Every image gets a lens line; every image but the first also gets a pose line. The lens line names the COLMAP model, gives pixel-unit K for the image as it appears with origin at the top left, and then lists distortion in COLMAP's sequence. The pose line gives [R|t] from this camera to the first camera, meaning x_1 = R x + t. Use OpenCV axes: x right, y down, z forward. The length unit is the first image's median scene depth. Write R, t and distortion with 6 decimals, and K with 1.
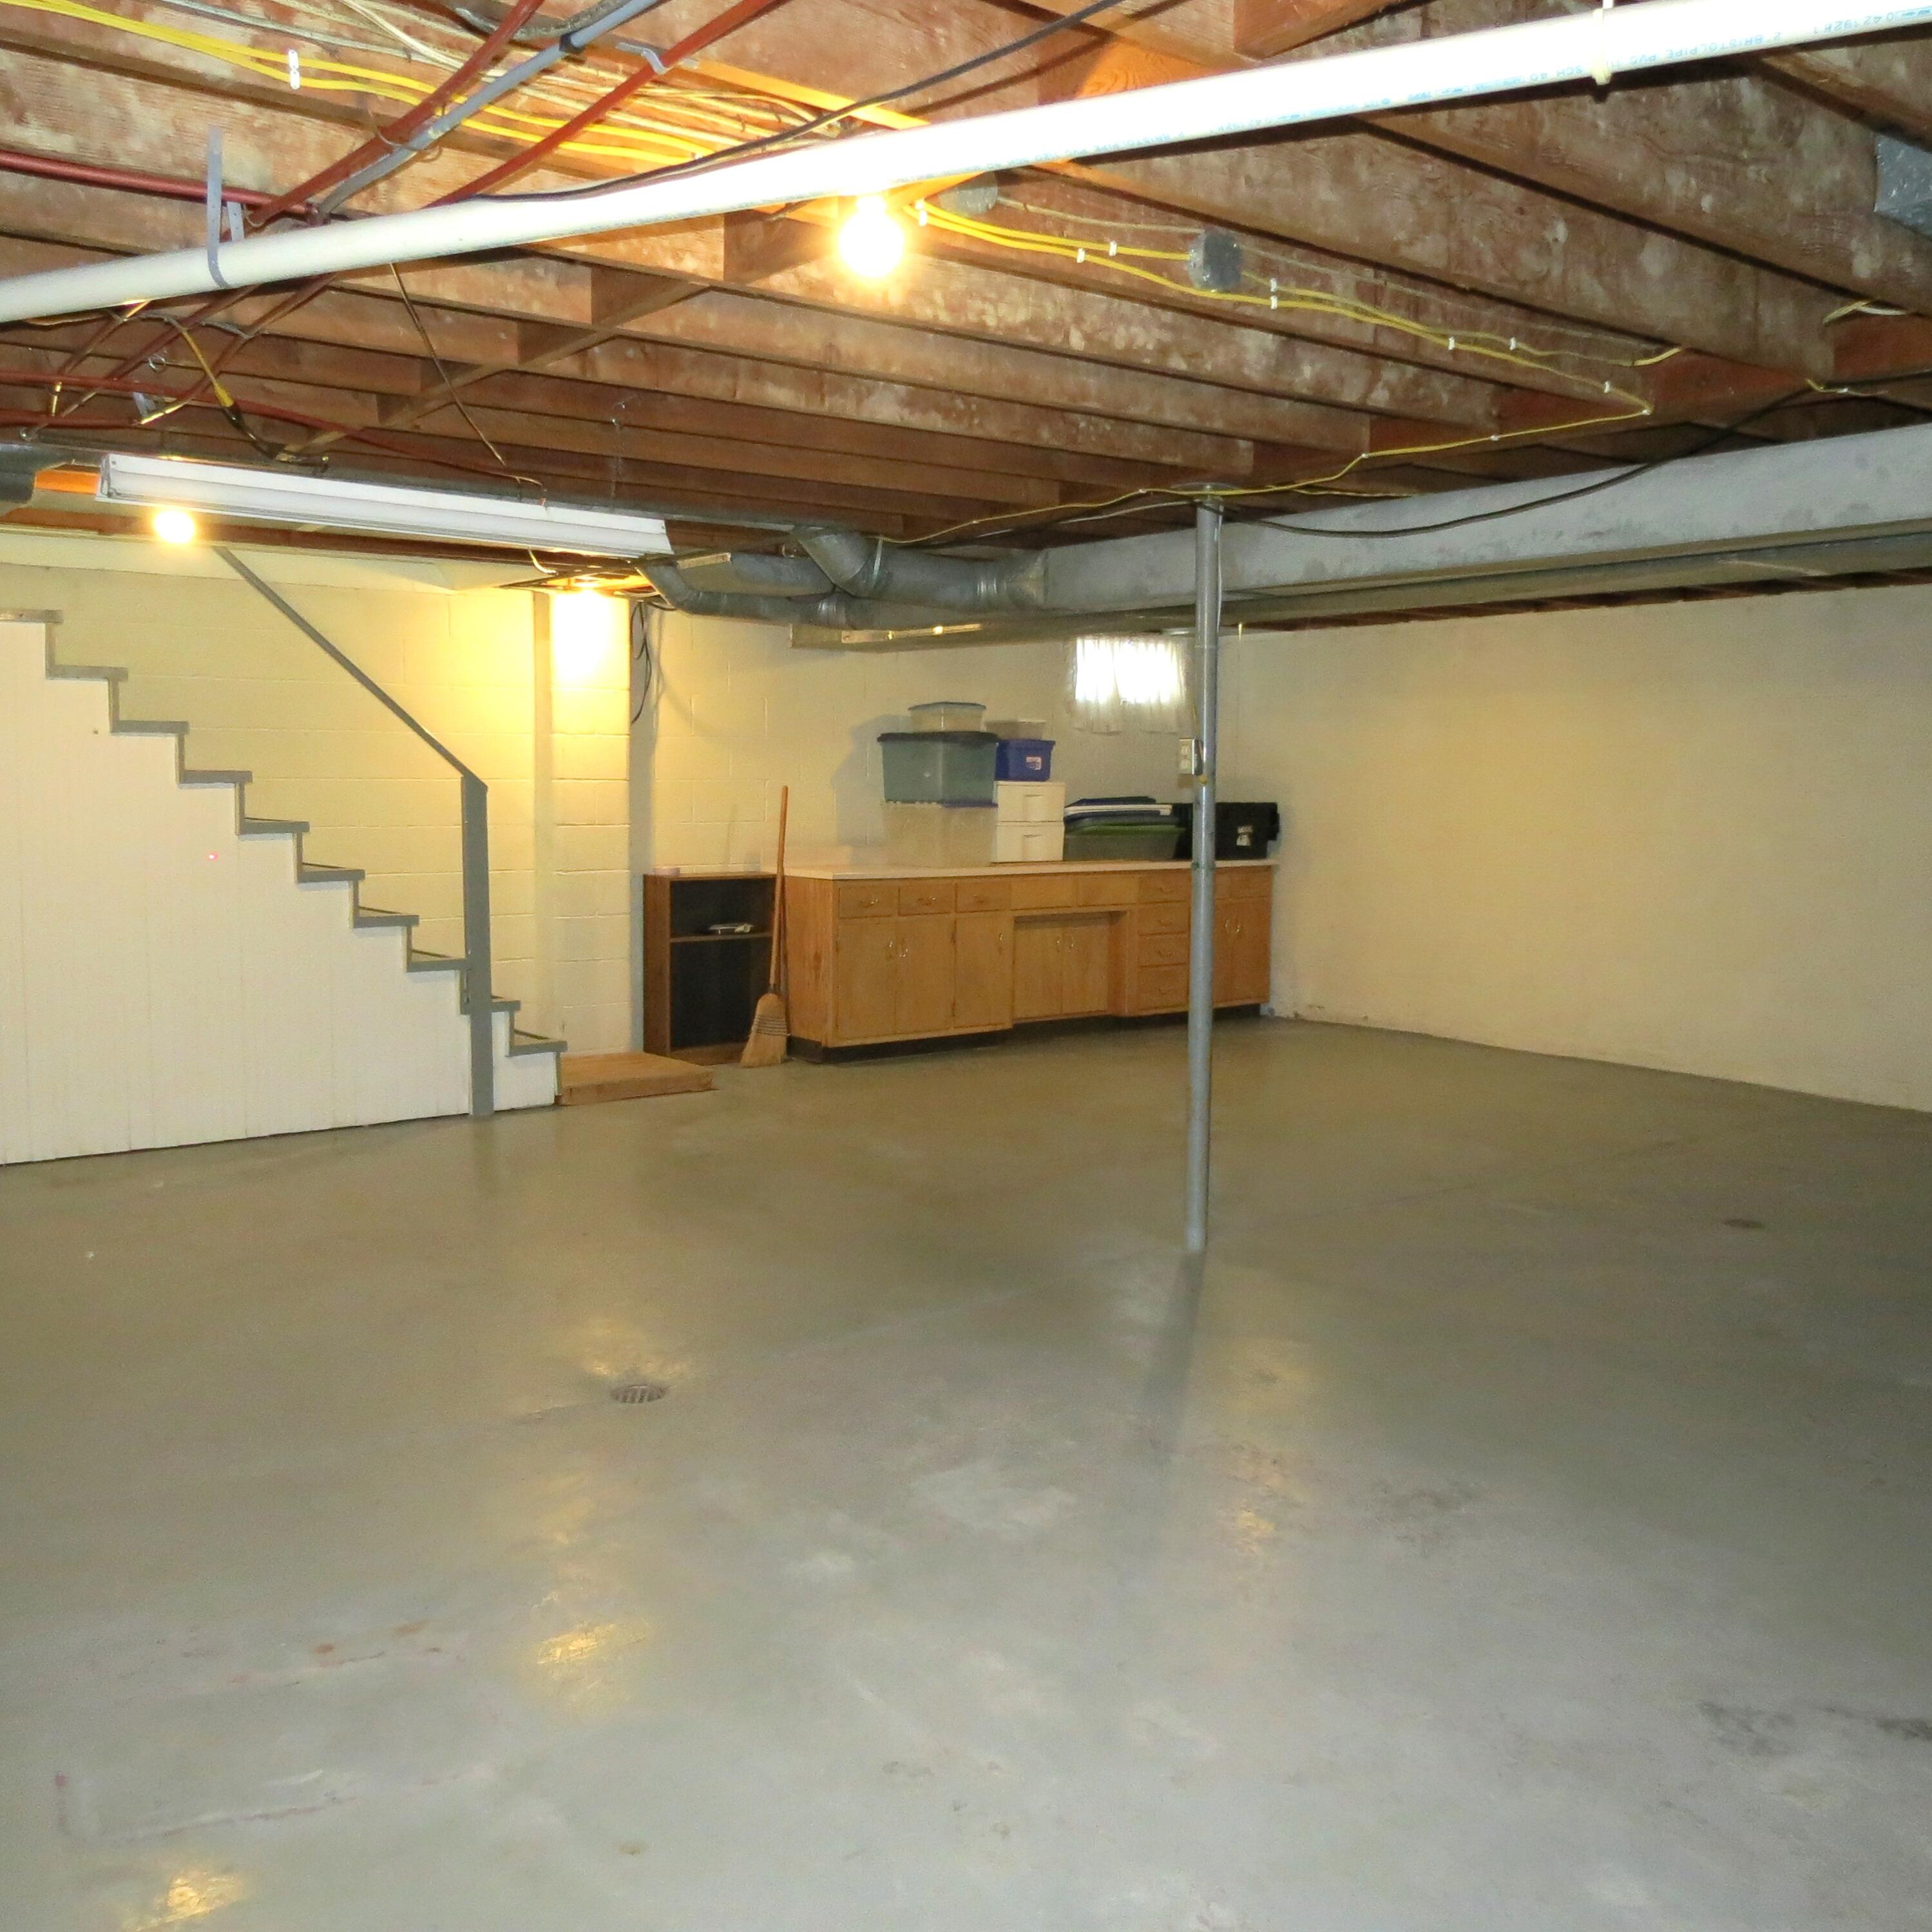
lens RADIAL K [[1843.5, 0, 966.0], [0, 1843.5, 966.0], [0, 0, 1]] dist [-0.027850, 0.009635]
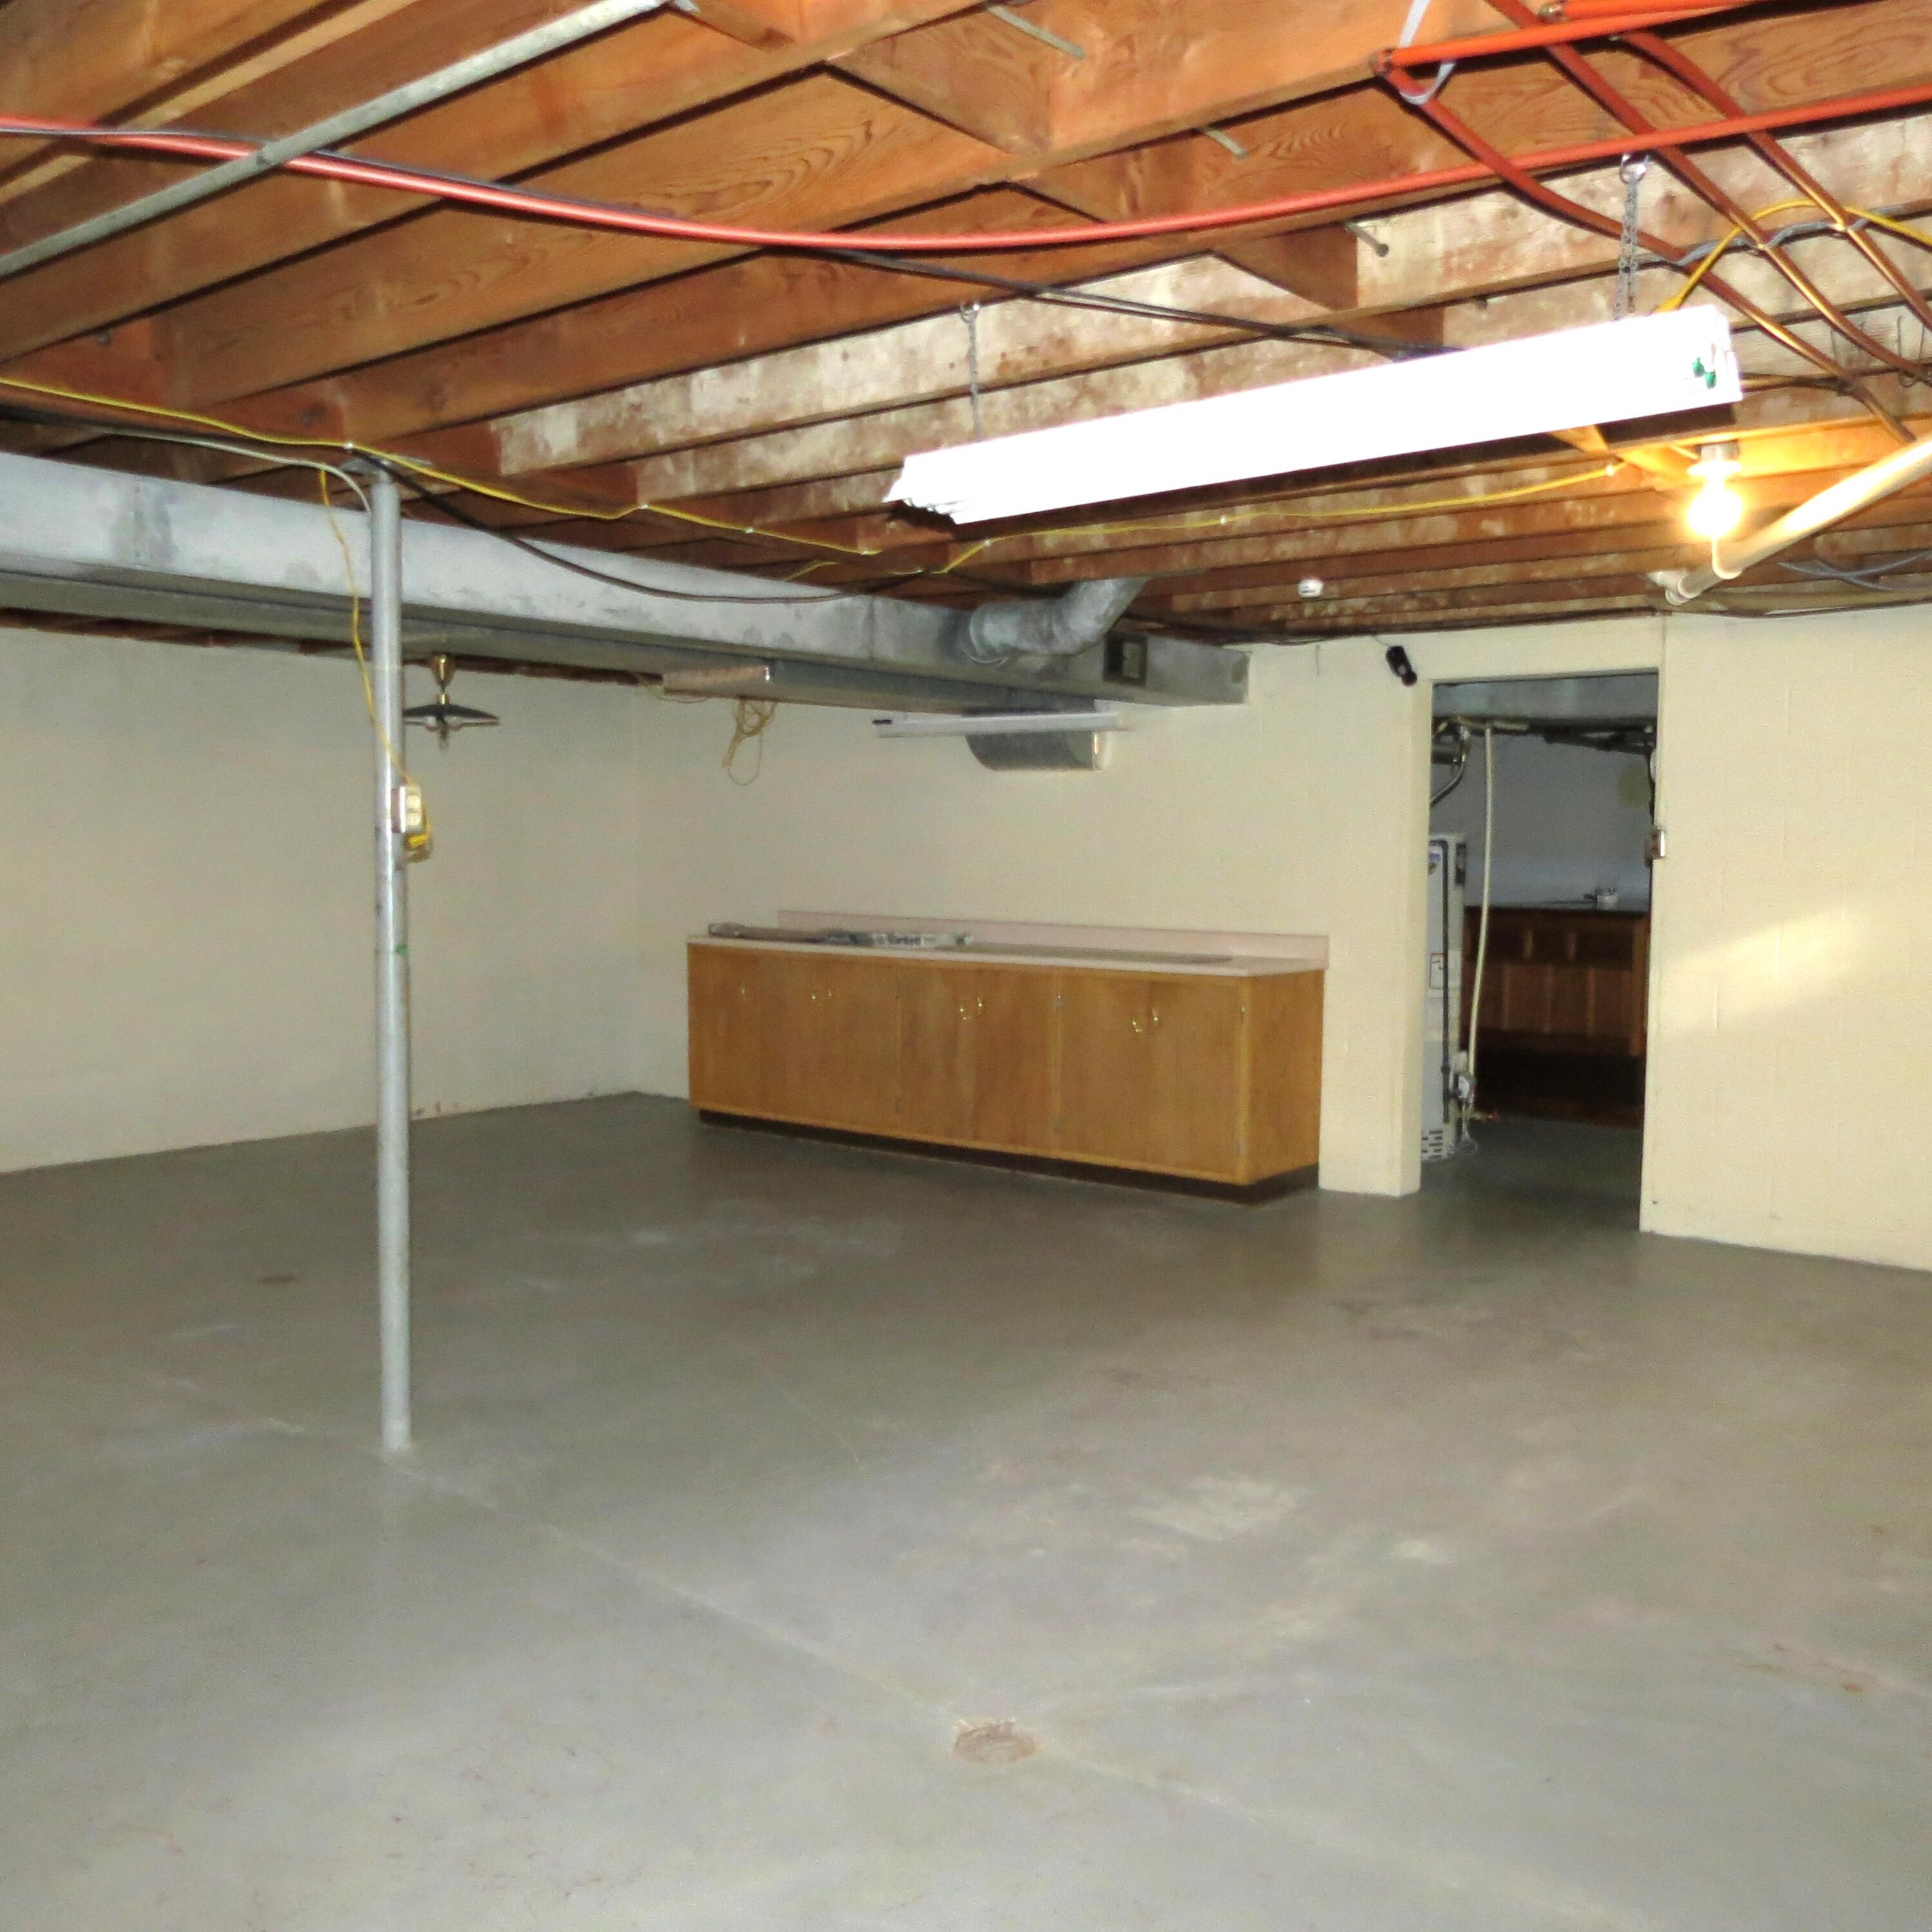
lens RADIAL K [[1843.5, 0, 966.0], [0, 1843.5, 966.0], [0, 0, 1]] dist [-0.027850, 0.009635]
pose [[-0.241638, -0.076965, 0.967309, -1.002143], [0.085119, 0.991326, 0.100139, -0.154433], [-0.966626, 0.106533, -0.232991, 1.400644]]
